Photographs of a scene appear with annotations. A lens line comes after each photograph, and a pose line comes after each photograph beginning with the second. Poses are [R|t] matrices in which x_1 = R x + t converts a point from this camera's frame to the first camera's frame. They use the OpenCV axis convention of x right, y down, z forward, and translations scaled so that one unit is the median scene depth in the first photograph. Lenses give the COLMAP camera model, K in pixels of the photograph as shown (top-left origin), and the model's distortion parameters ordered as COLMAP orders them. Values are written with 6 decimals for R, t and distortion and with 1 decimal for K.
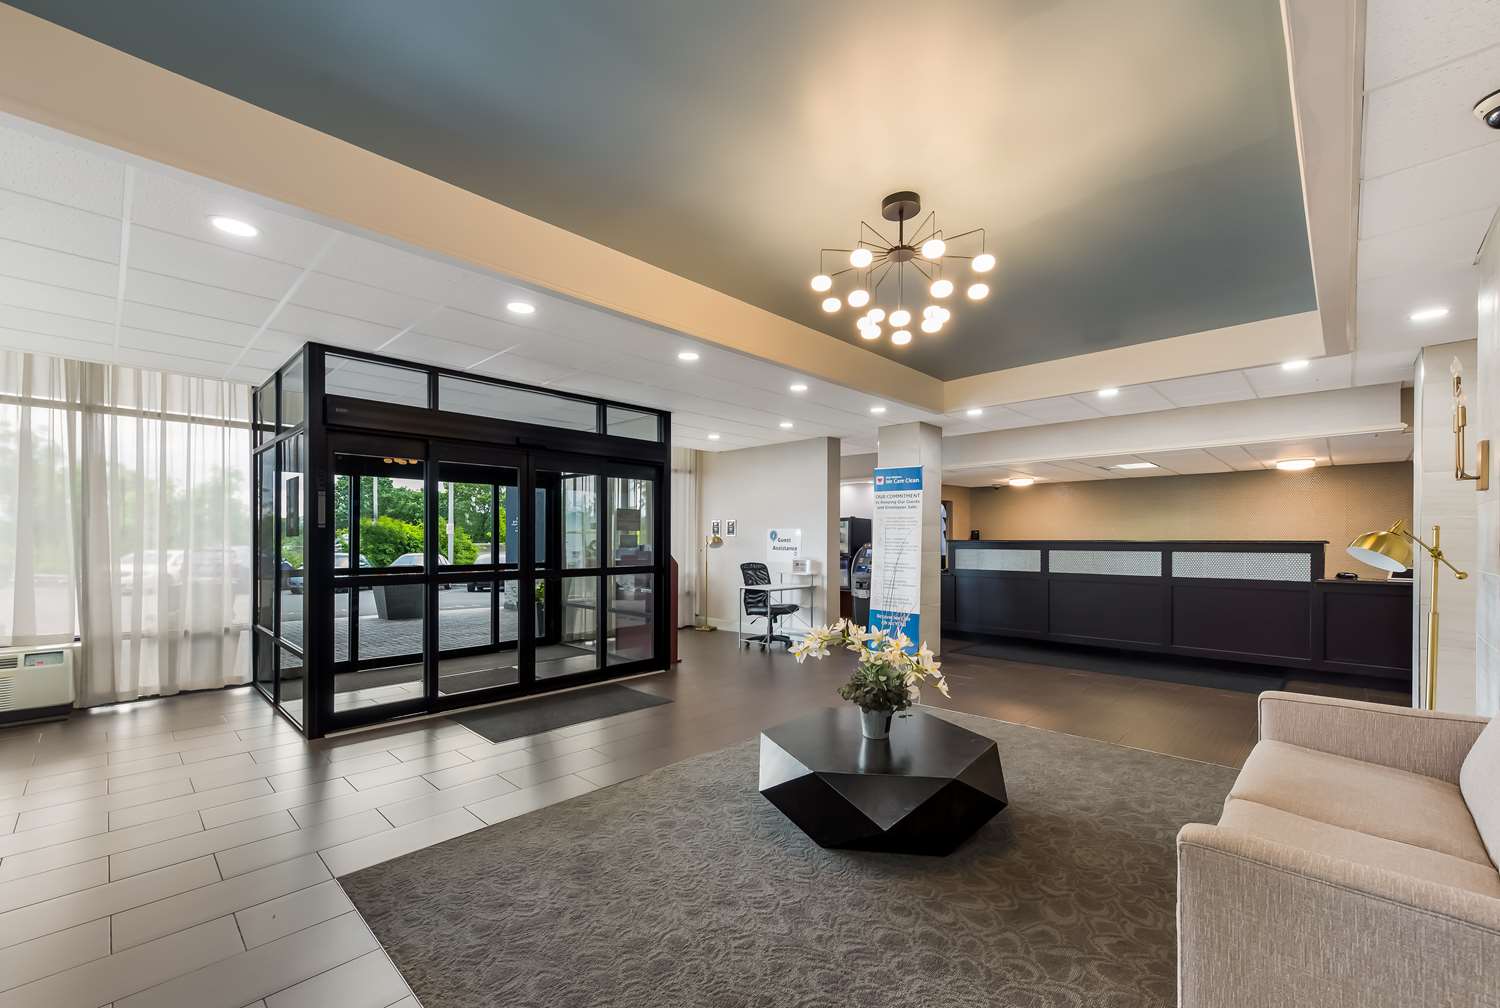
lens RADIAL K [[623.9, 0, 742.4], [0, 623.9, 546.3], [0, 0, 1]] dist [-0.001409, -0.001409]
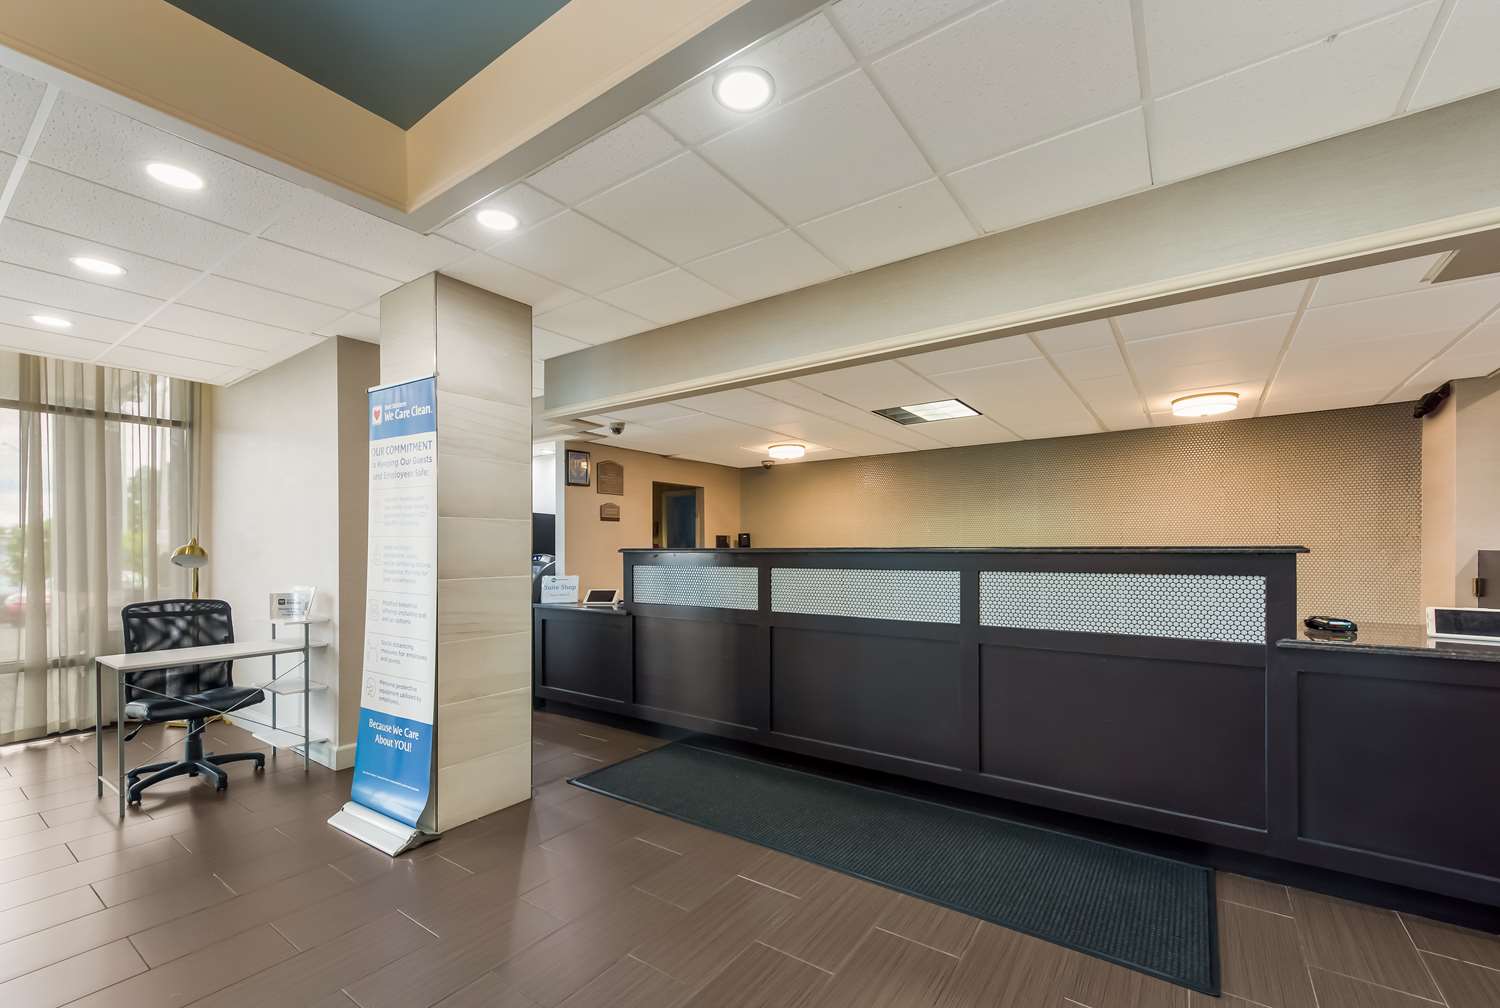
lens RADIAL K [[623.9, 0, 762.6], [0, 623.9, 554.4], [0, 0, 1]] dist [-0.001409, -0.001409]
pose [[0.986693, -0.007449, 0.162424, 0.452581], [0.008201, 0.999959, -0.003963, -0.003336], [-0.162387, 0.005243, 0.986713, 0.565878]]
